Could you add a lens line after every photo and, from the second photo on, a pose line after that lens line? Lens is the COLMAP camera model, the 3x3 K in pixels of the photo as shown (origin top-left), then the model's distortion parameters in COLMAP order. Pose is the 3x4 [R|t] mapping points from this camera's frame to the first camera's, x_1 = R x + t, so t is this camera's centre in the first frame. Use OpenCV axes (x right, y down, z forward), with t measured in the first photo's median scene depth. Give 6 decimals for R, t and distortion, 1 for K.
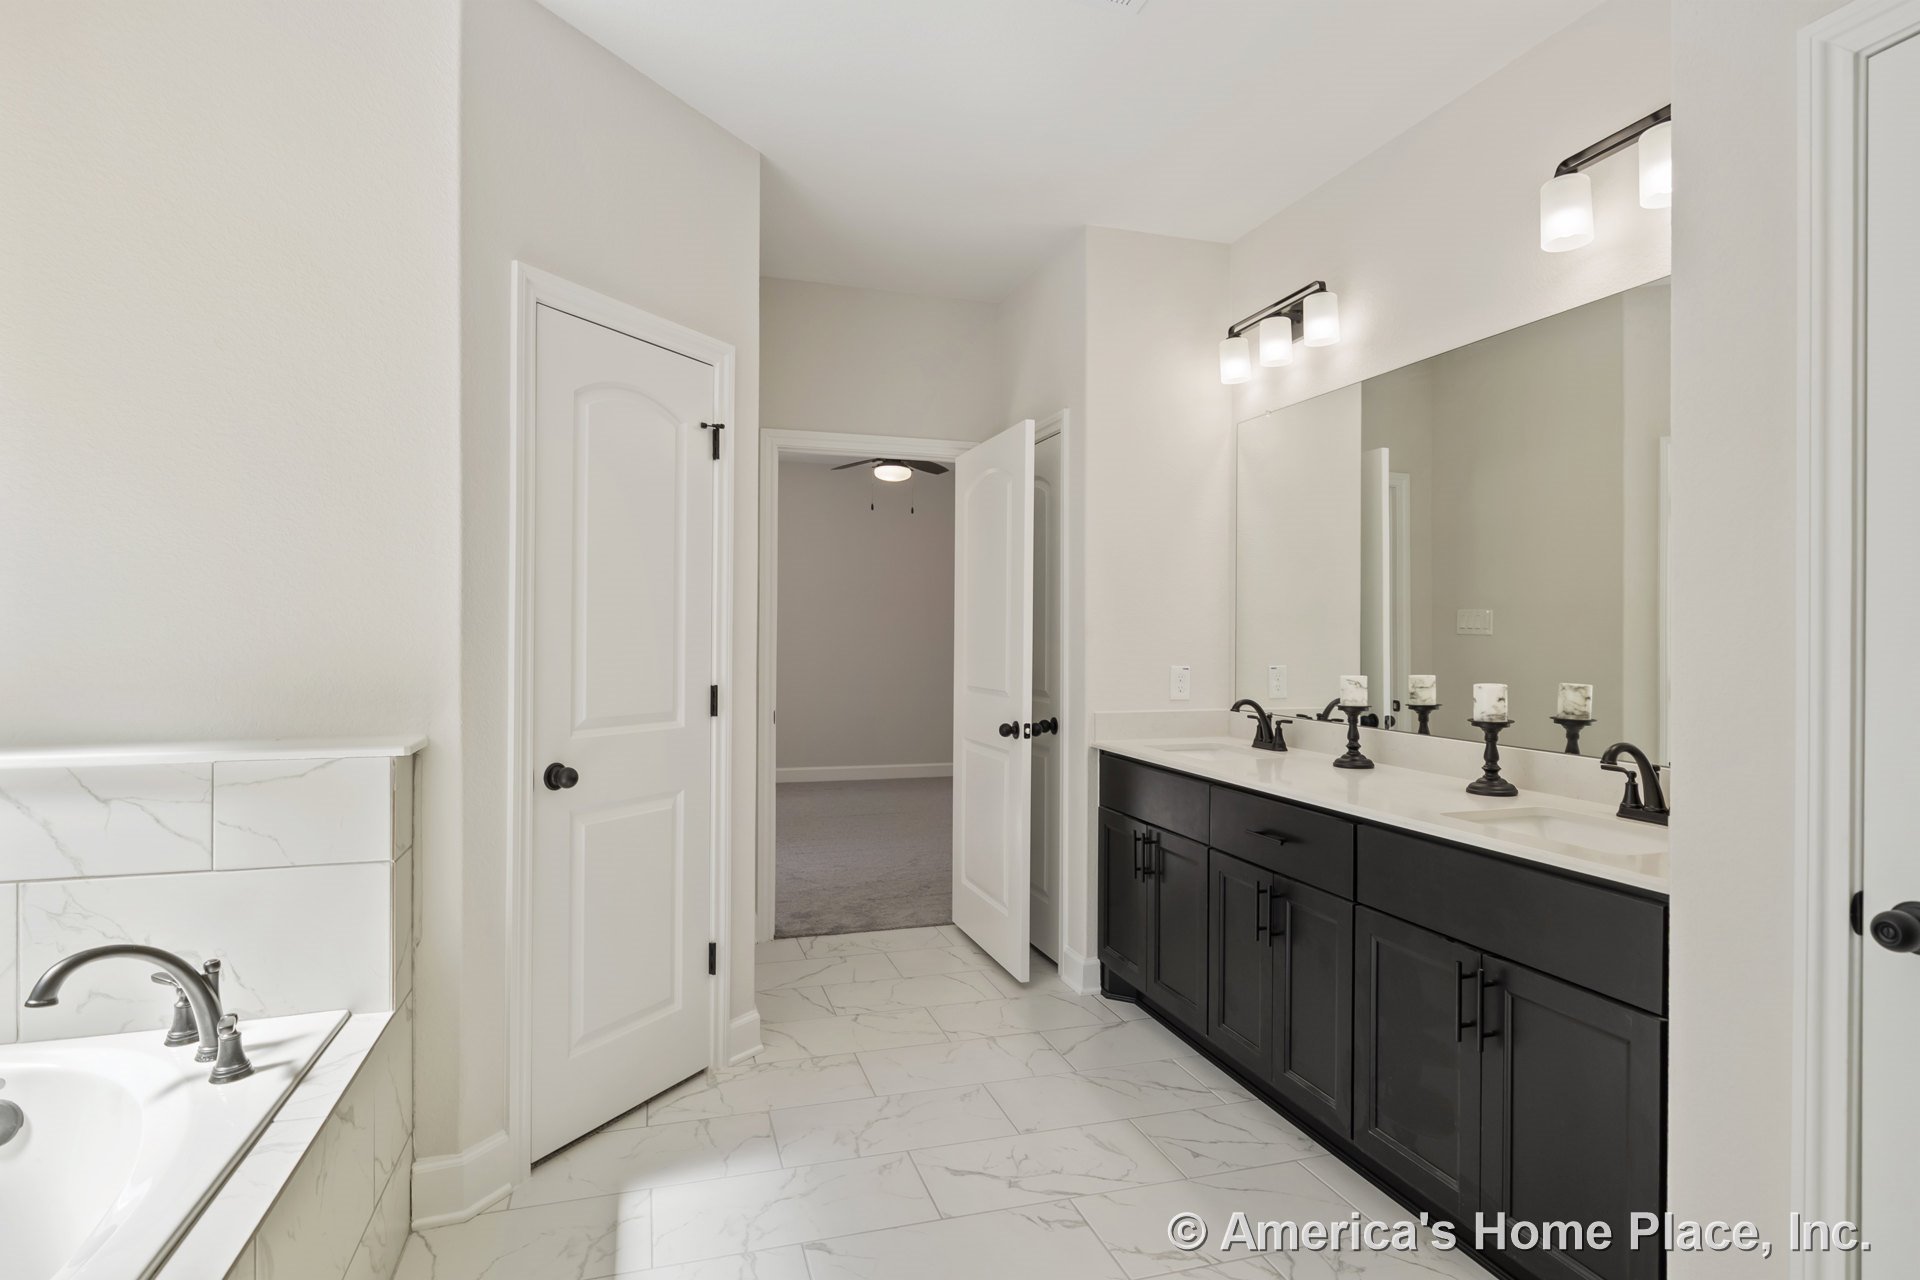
lens RADIAL K [[1016.3, 0, 961.0], [0, 1016.3, 629.5], [0, 0, 1]] dist [-0.004452, -0.001438]
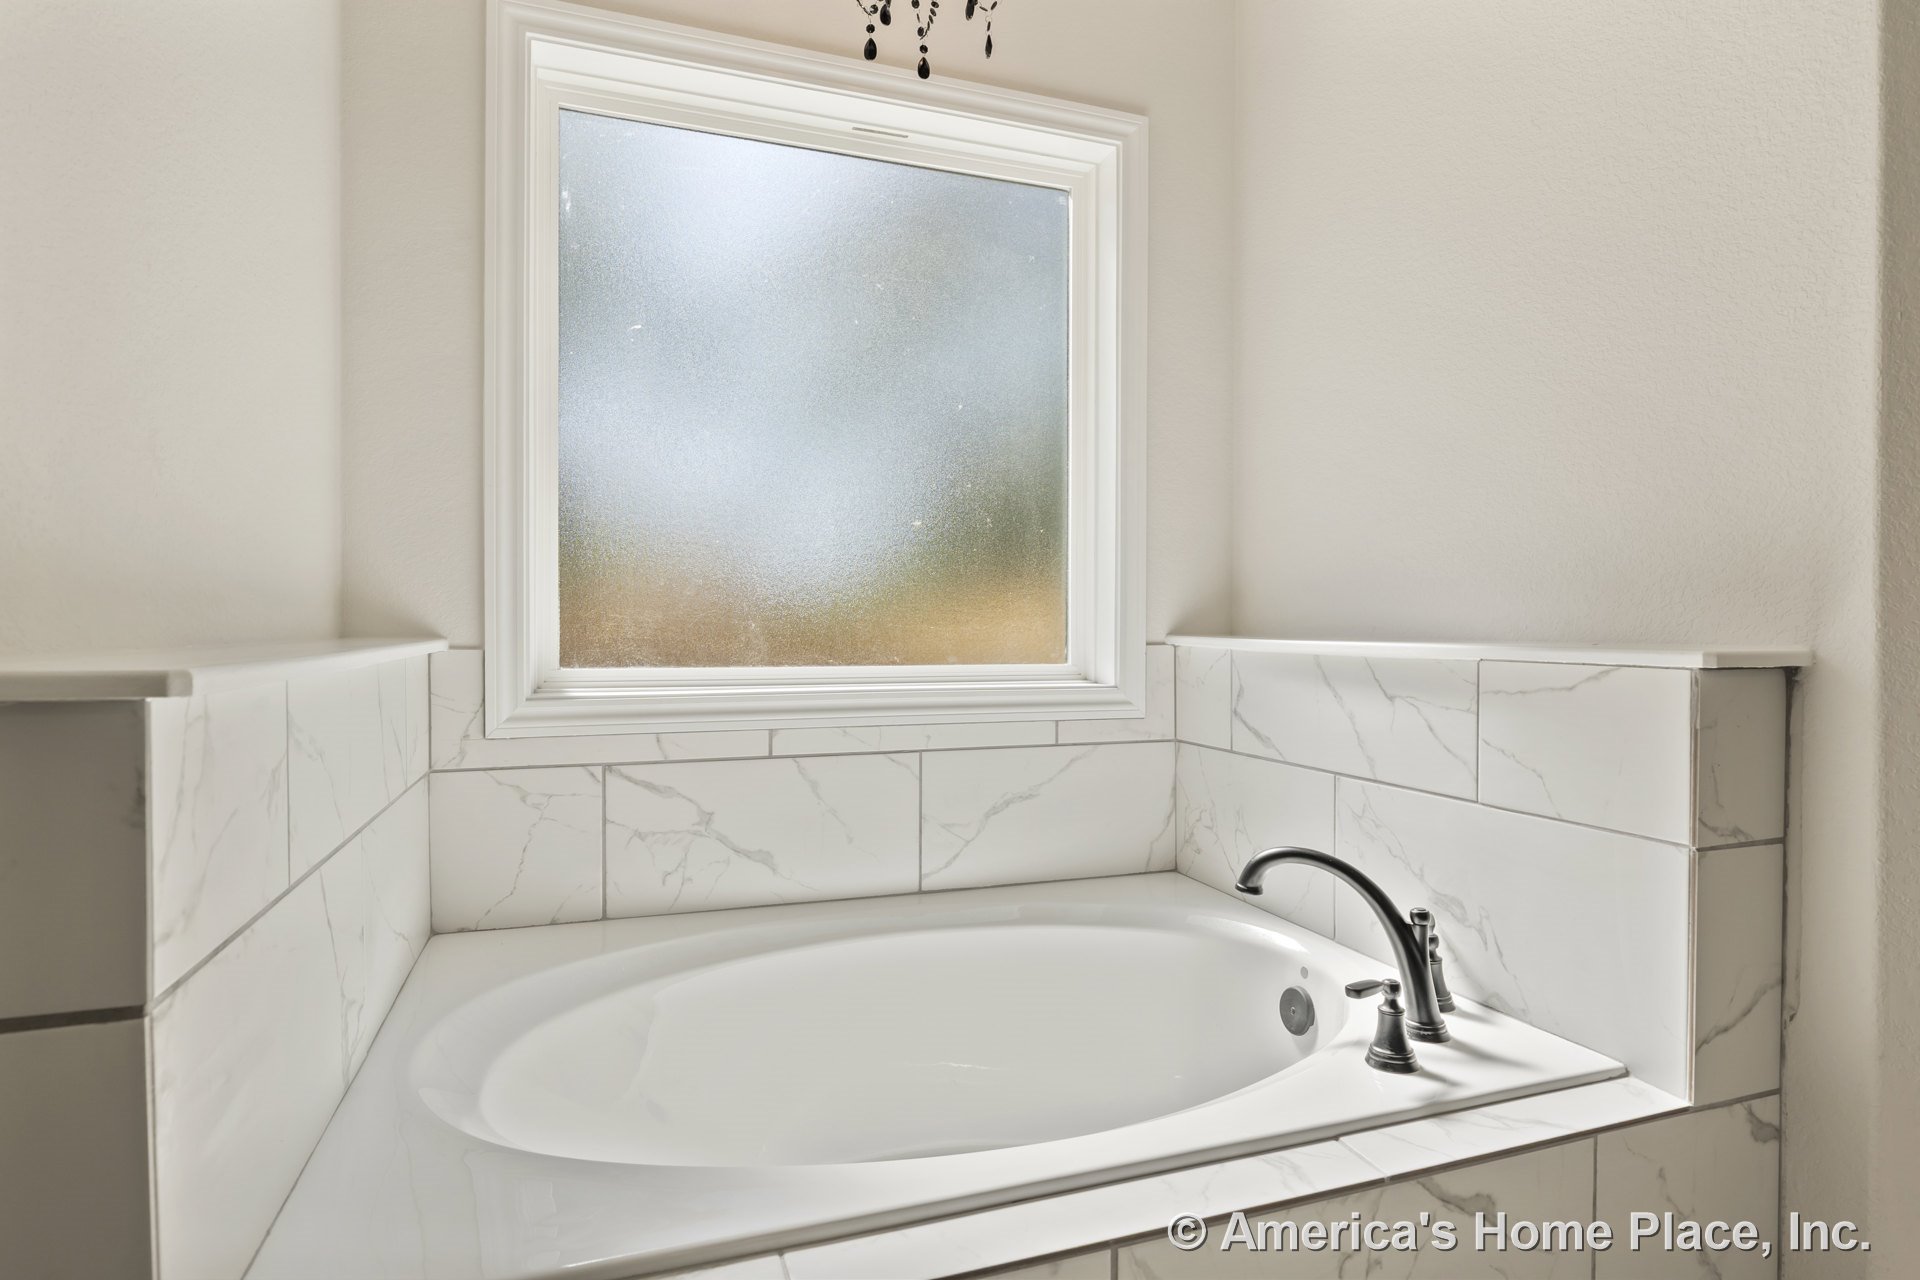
lens RADIAL K [[1016.3, 0, 960.0], [0, 1016.3, 637.9], [0, 0, 1]] dist [-0.004452, -0.001438]
pose [[0.028584, 0.011221, -0.999528, 0.013817], [-0.000382, 0.999937, 0.011215, 0.107377], [0.999591, 0.000061, 0.028586, 0.598820]]
